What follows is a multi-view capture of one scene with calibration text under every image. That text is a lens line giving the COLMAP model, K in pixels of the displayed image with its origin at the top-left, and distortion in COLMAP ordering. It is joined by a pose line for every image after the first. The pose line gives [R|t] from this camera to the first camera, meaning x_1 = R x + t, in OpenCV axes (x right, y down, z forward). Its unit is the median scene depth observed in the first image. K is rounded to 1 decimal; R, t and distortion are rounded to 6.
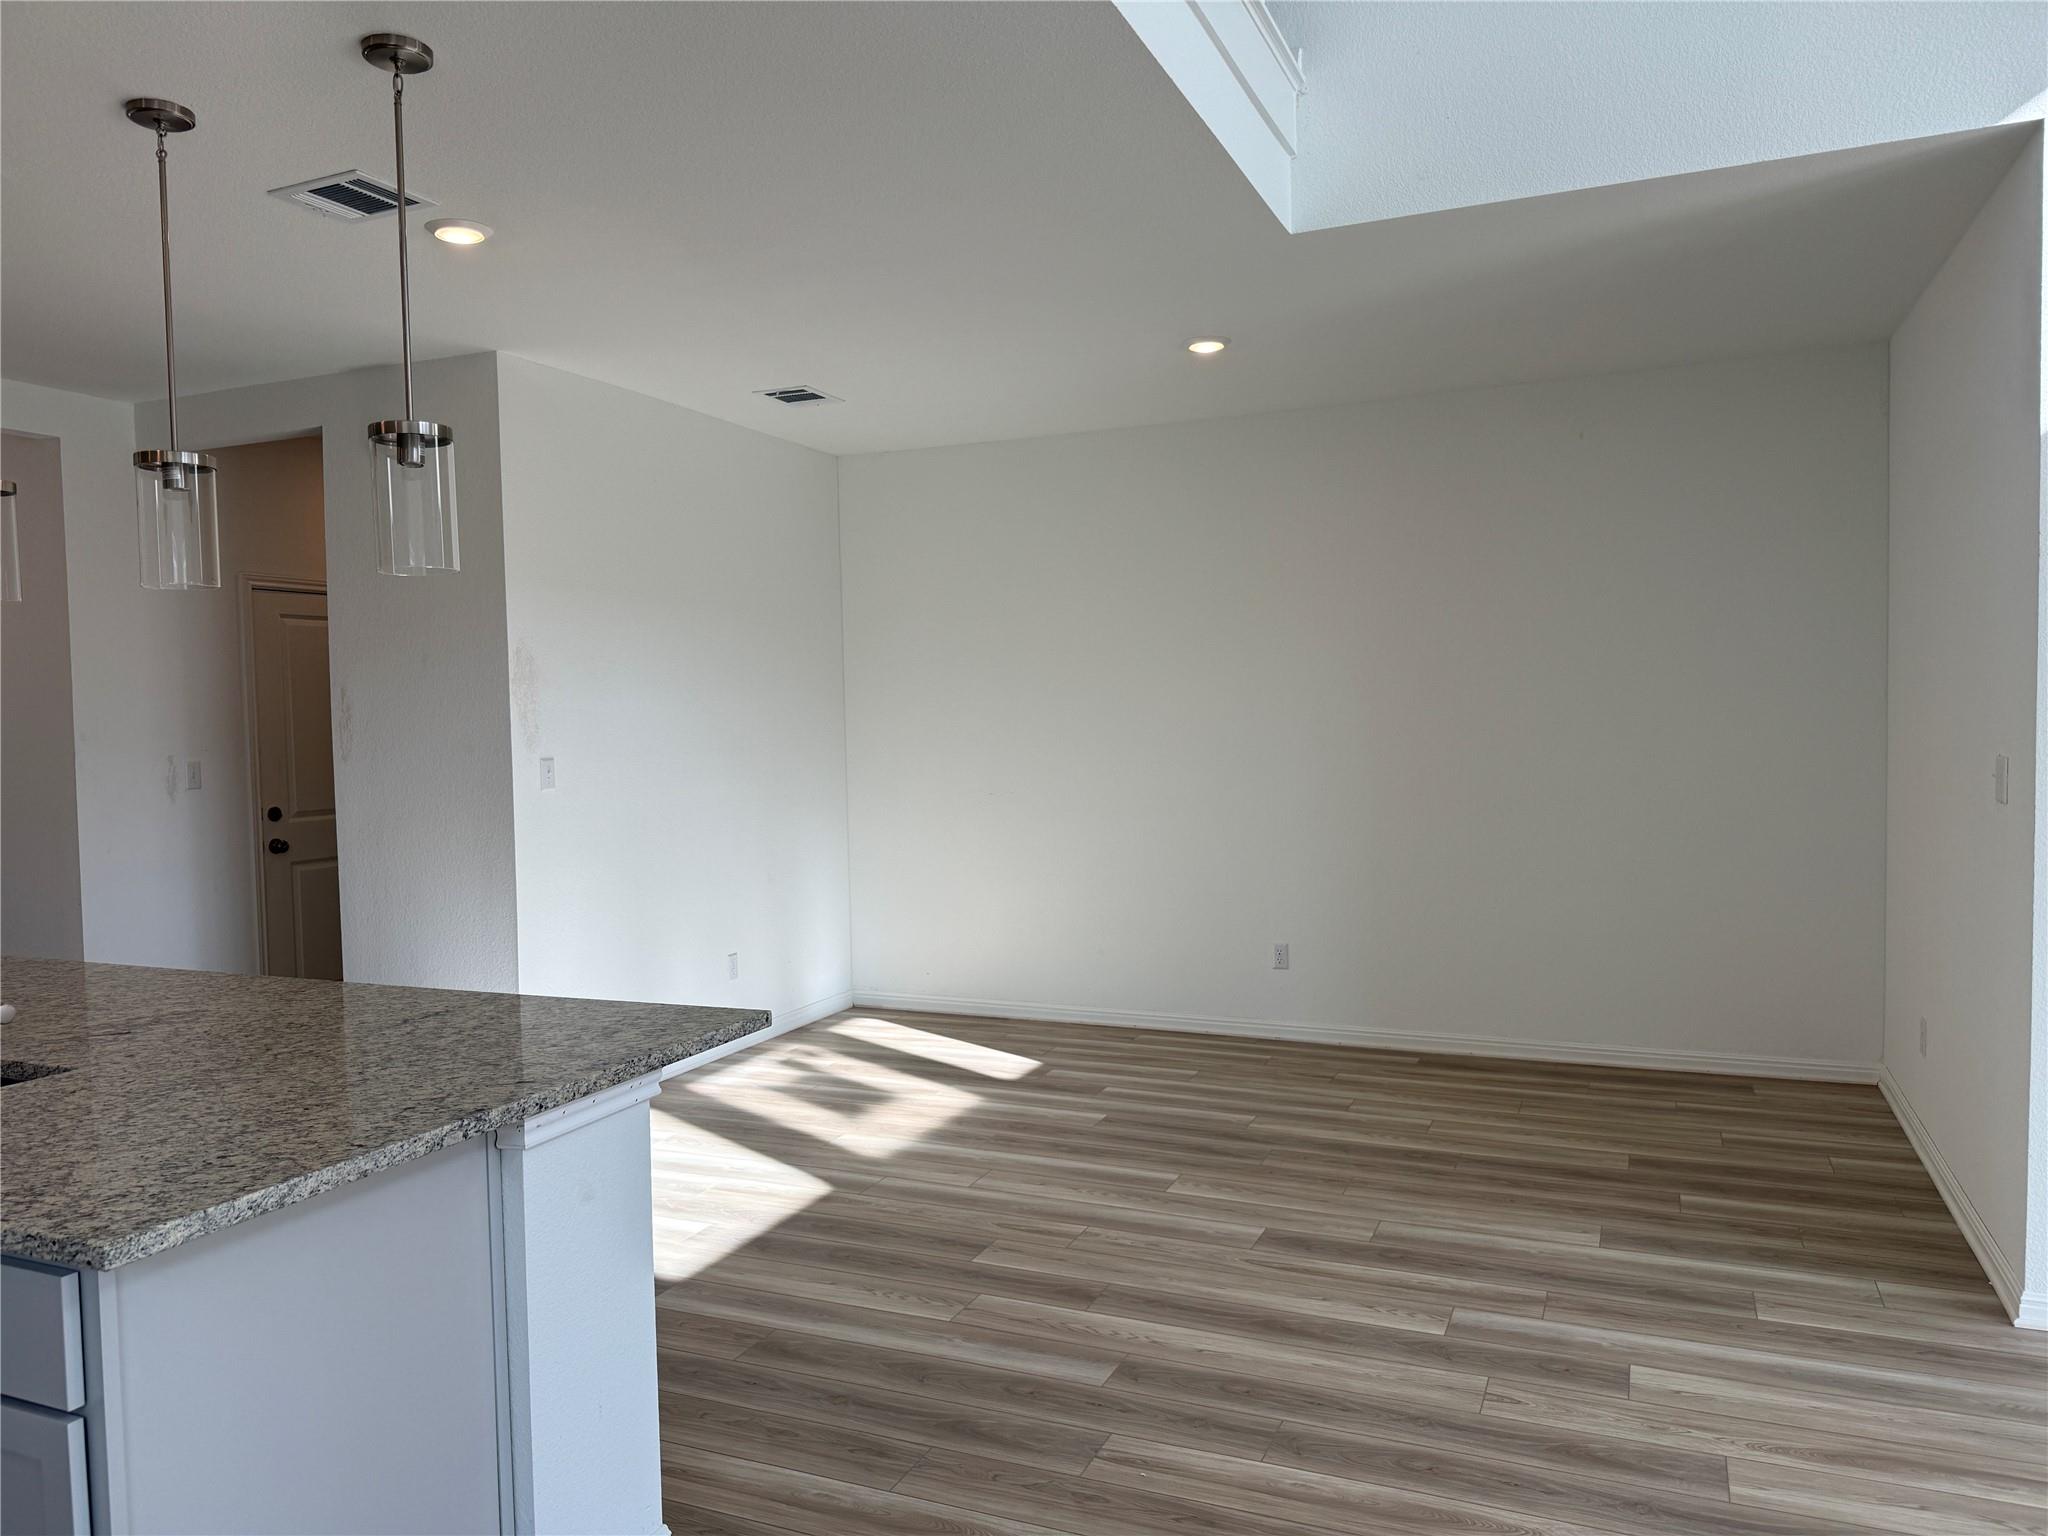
lens RADIAL K [[1443.4, 0, 1024.0], [0, 1443.4, 768.0], [0, 0, 1]] dist [0.142364, -0.299332]
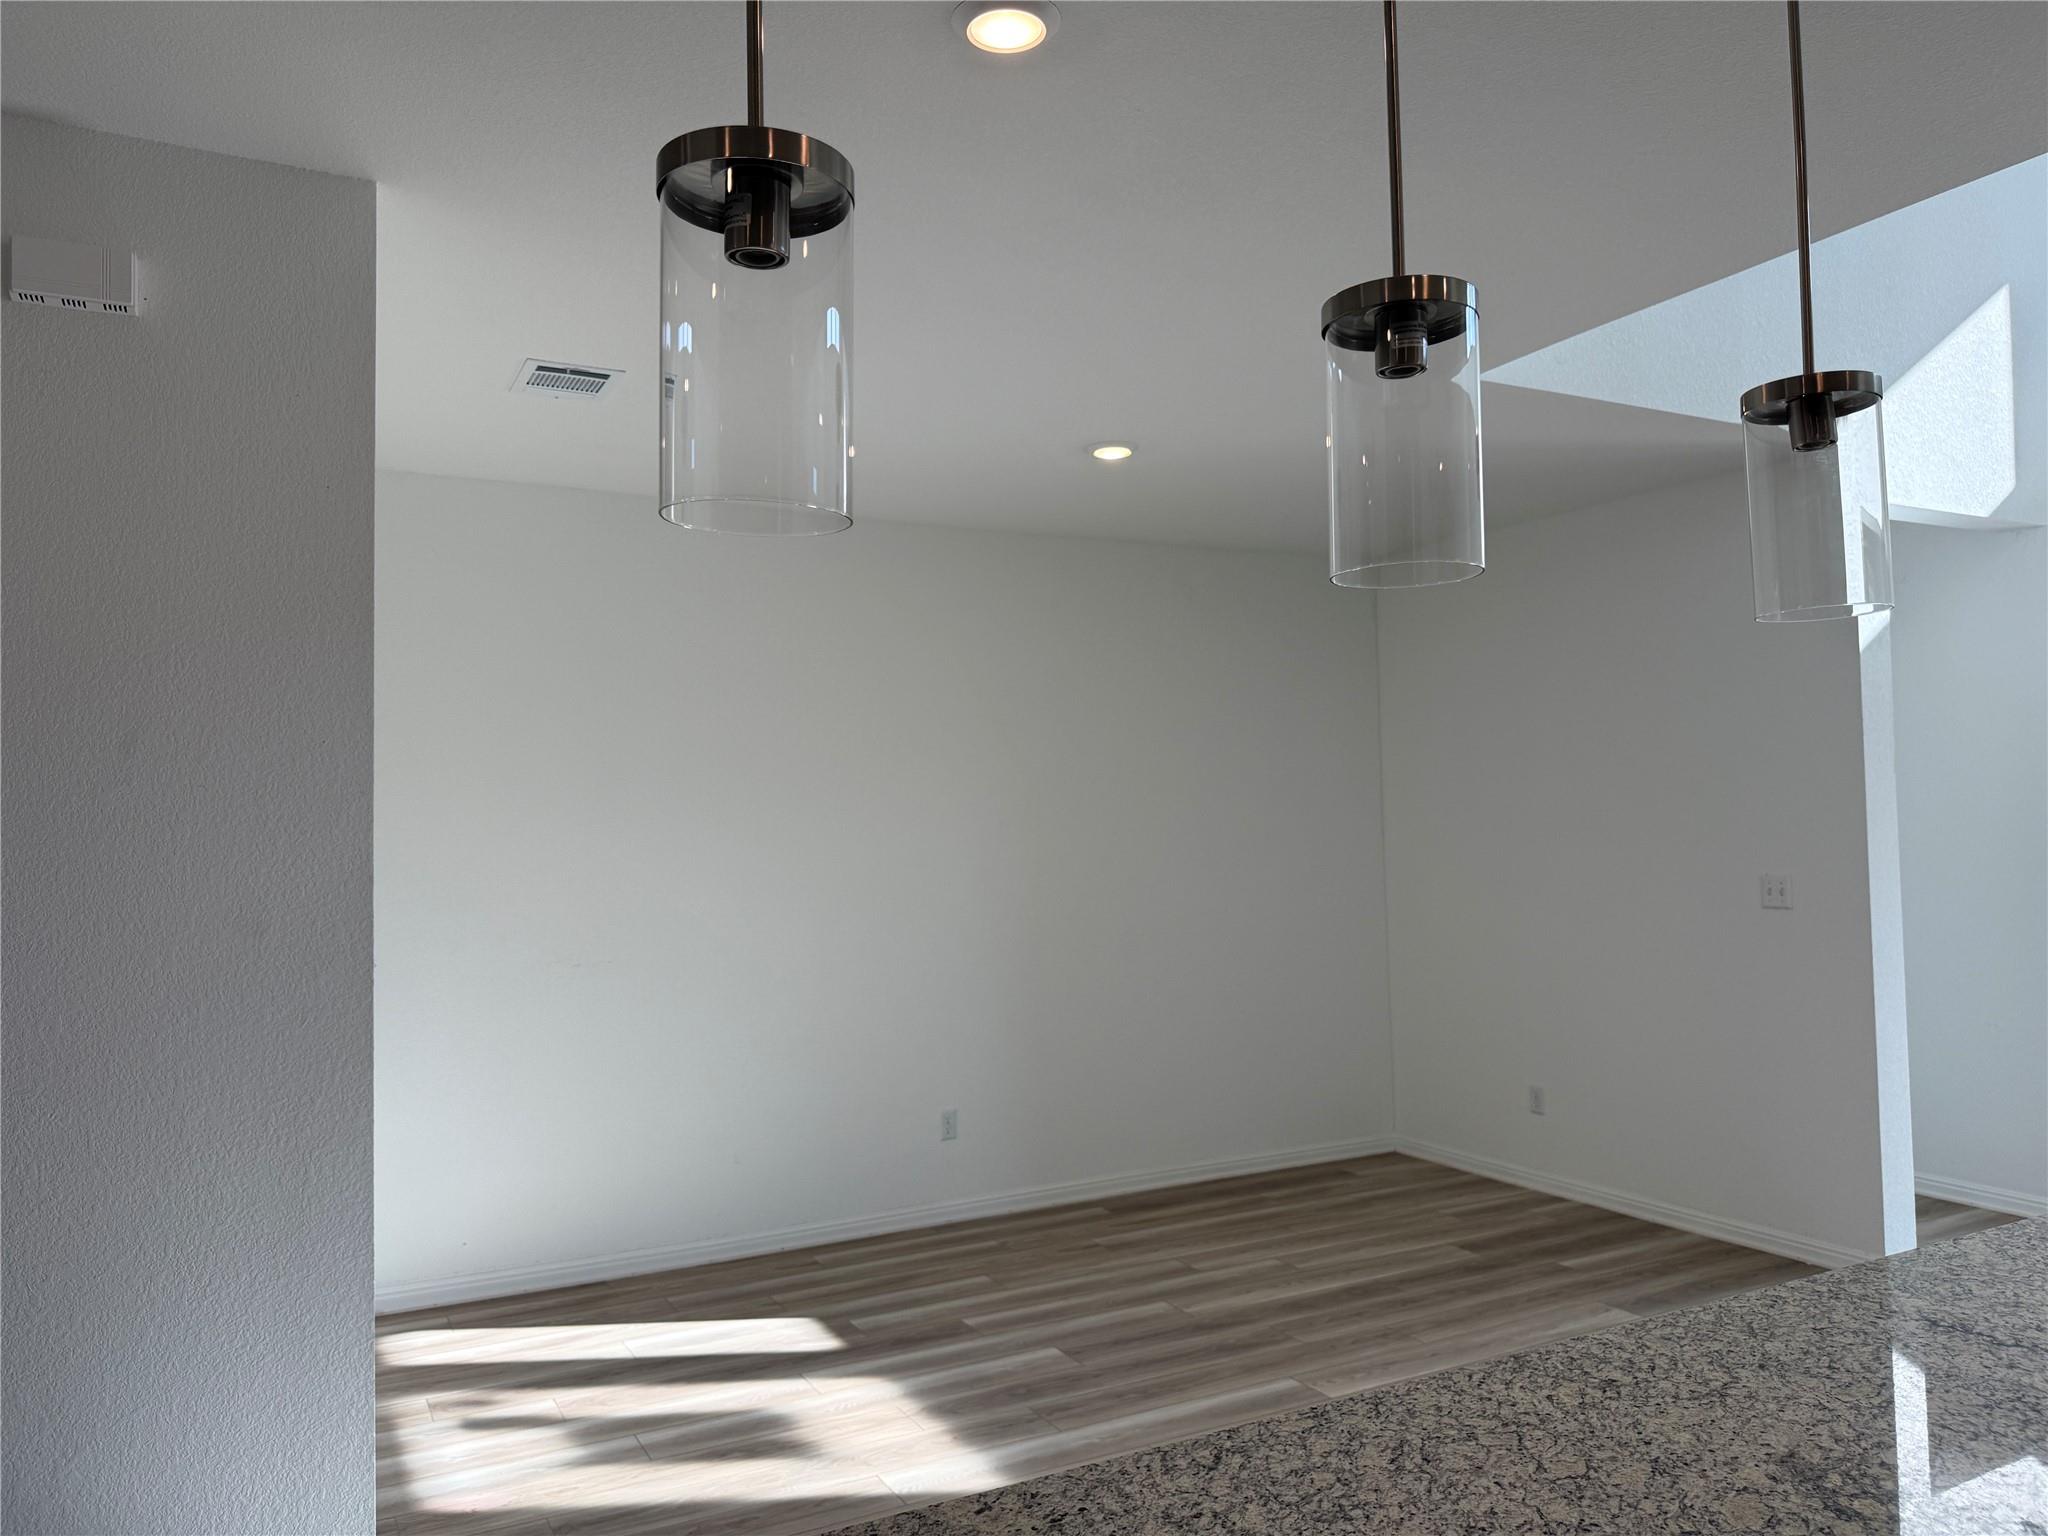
lens RADIAL K [[1443.4, 0, 1024.0], [0, 1443.4, 768.0], [0, 0, 1]] dist [0.142364, -0.299332]
pose [[0.621924, 0.039161, 0.782098, -0.602647], [0.043731, 0.995453, -0.084619, -0.010291], [-0.781856, 0.086828, 0.617384, 0.498367]]
